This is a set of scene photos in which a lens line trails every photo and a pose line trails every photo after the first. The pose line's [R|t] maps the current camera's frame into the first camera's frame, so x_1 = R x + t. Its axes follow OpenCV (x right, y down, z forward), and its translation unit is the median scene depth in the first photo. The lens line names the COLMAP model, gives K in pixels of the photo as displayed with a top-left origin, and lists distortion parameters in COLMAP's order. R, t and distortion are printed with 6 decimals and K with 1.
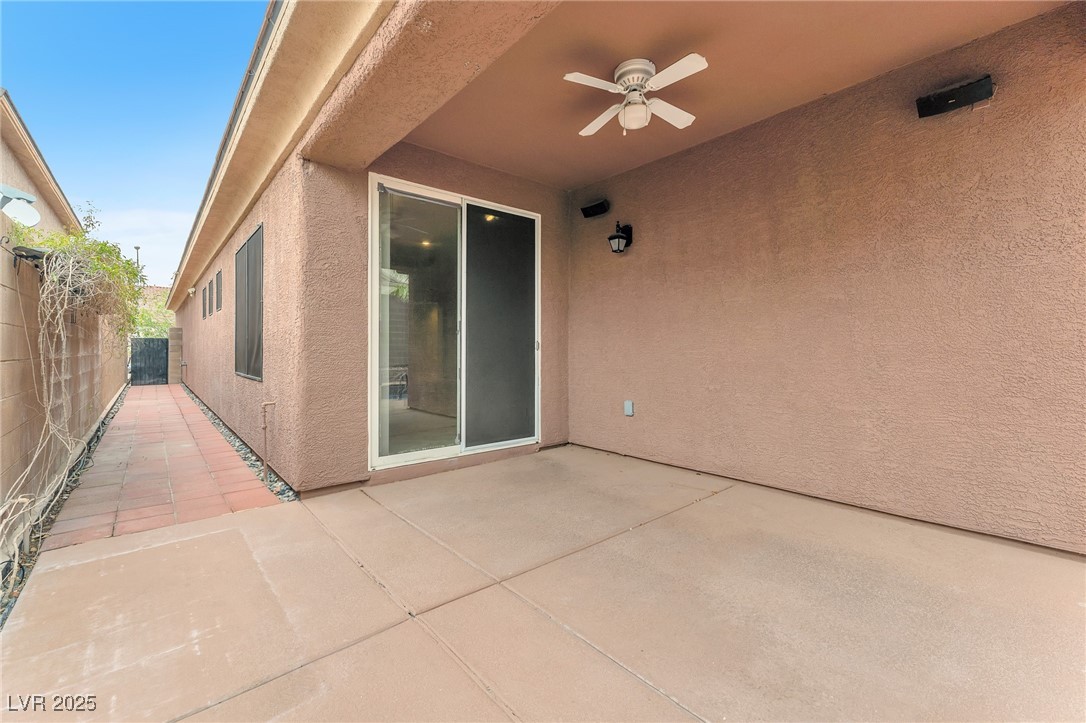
lens RADIAL K [[454.4, 0, 537.8], [0, 454.4, 350.4], [0, 0, 1]] dist [0.003587, -0.000450]
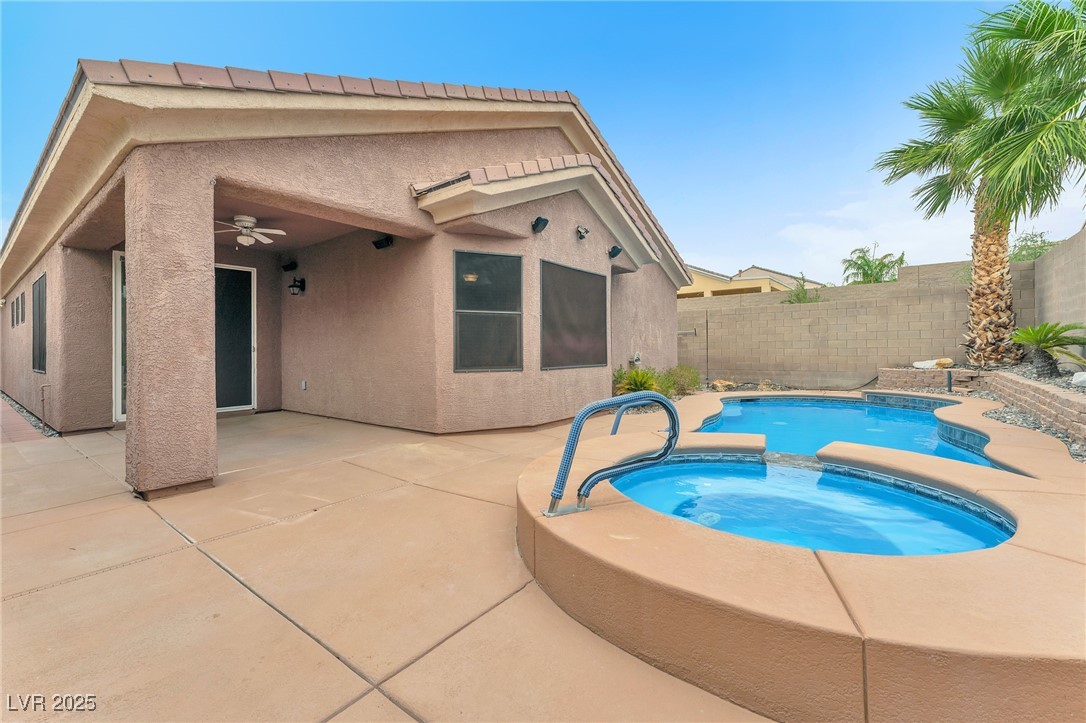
lens RADIAL K [[454.4, 0, 544.9], [0, 454.4, 349.8], [0, 0, 1]] dist [0.003587, -0.000450]
pose [[0.978640, -0.006943, 0.205466, 0.725068], [0.007819, 0.999963, -0.003454, 0.005652], [-0.205435, 0.004987, 0.978658, -0.855737]]
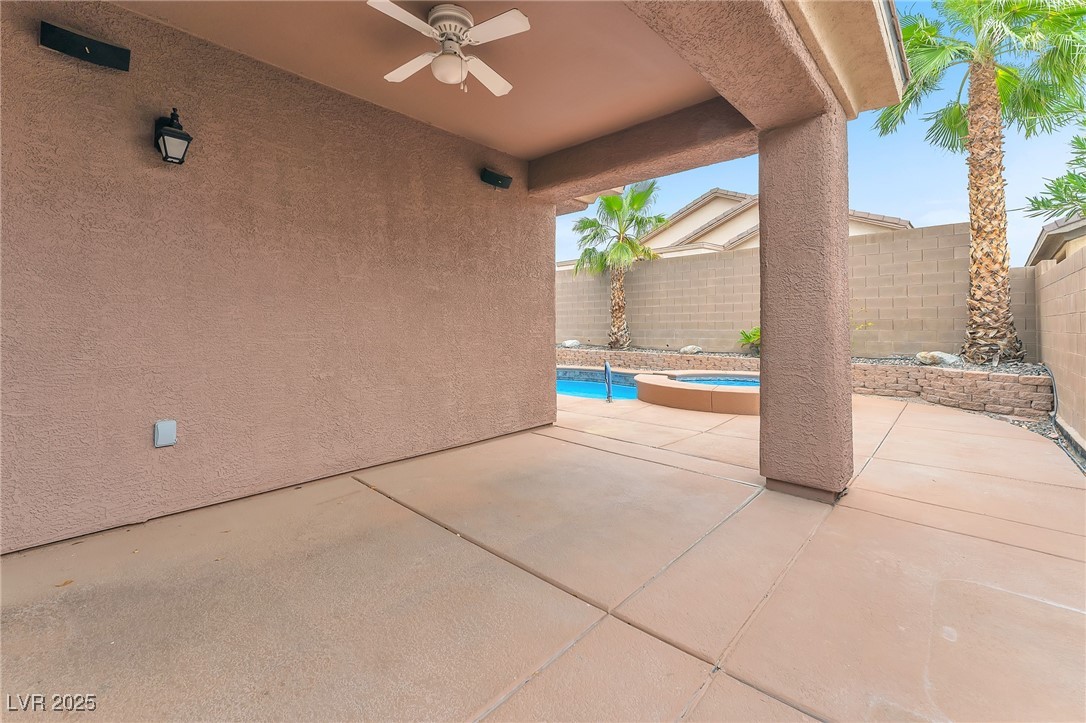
lens RADIAL K [[454.4, 0, 555.8], [0, 454.4, 318.0], [0, 0, 1]] dist [0.003587, -0.000450]
pose [[-0.132982, 0.021943, 0.990876, -0.437255], [0.003059, 0.999759, -0.021729, -0.005072], [-0.991114, 0.000142, -0.133017, 0.579647]]
